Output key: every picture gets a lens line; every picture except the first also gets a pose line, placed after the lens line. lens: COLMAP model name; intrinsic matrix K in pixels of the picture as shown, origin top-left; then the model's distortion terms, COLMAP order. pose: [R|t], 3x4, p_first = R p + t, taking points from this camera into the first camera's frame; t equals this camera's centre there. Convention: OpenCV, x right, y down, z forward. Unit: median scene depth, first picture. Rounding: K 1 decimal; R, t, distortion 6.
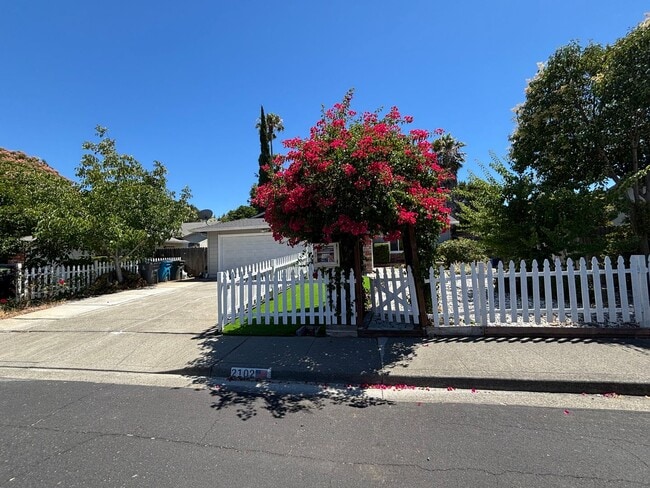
lens RADIAL K [[264.7, 0, 324.9], [0, 264.7, 242.4], [0, 0, 1]] dist [0.000306, 0.000425]
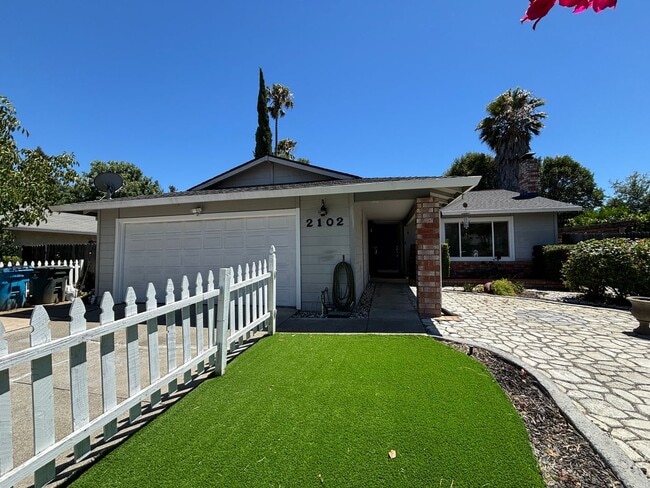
lens RADIAL K [[263.4, 0, 325.0], [0, 263.4, 244.0], [0, 0, 1]] dist [-0.000331, 0.000297]
pose [[0.998529, 0.018680, -0.050898, 0.025398], [-0.018225, 0.999790, 0.009384, 0.012857], [0.051063, -0.008443, 0.998660, 1.330559]]
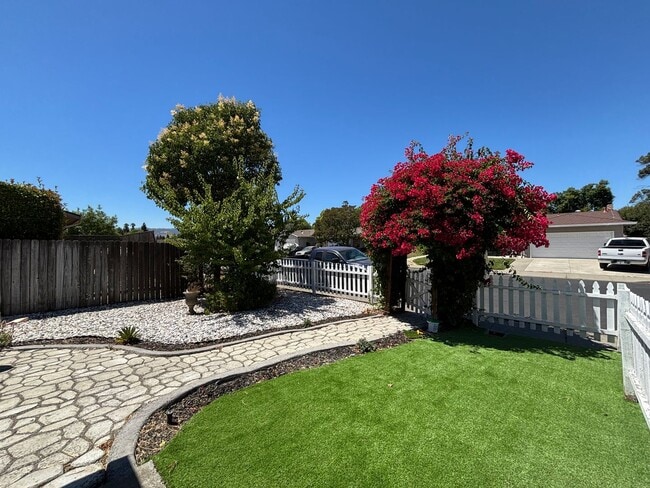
lens RADIAL K [[263.4, 0, 325.0], [0, 263.4, 244.0], [0, 0, 1]] dist [-0.000331, 0.000297]
pose [[-0.843668, 0.044287, 0.535035, -0.086174], [0.016592, 0.998267, -0.056467, 0.021257], [-0.536609, -0.038762, -0.842940, 2.194395]]
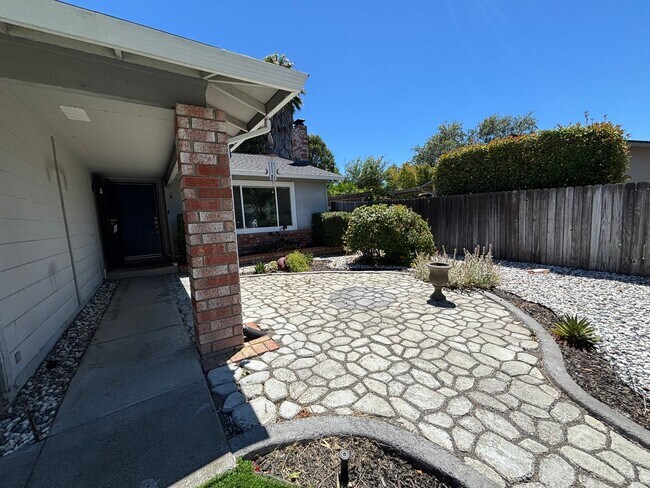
lens RADIAL K [[263.4, 0, 325.0], [0, 263.4, 244.0], [0, 0, 1]] dist [-0.000331, 0.000297]
pose [[0.723754, -0.077890, 0.685648, 0.171888], [0.000649, 0.993686, 0.112198, 0.022207], [-0.690057, -0.080759, 0.719235, 1.816074]]
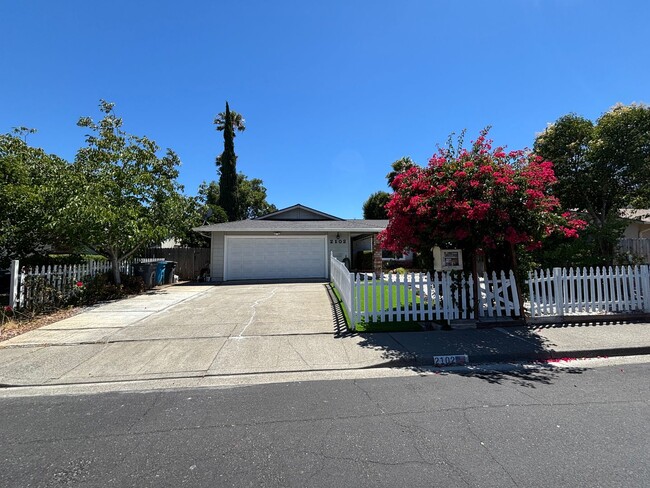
lens RADIAL K [[263.4, 0, 325.0], [0, 263.4, 244.0], [0, 0, 1]] dist [-0.000331, 0.000297]
pose [[0.962679, 0.042527, 0.267285, -0.794685], [-0.037769, 0.999024, -0.022922, 0.022747], [-0.267999, 0.011972, 0.963345, 0.019116]]
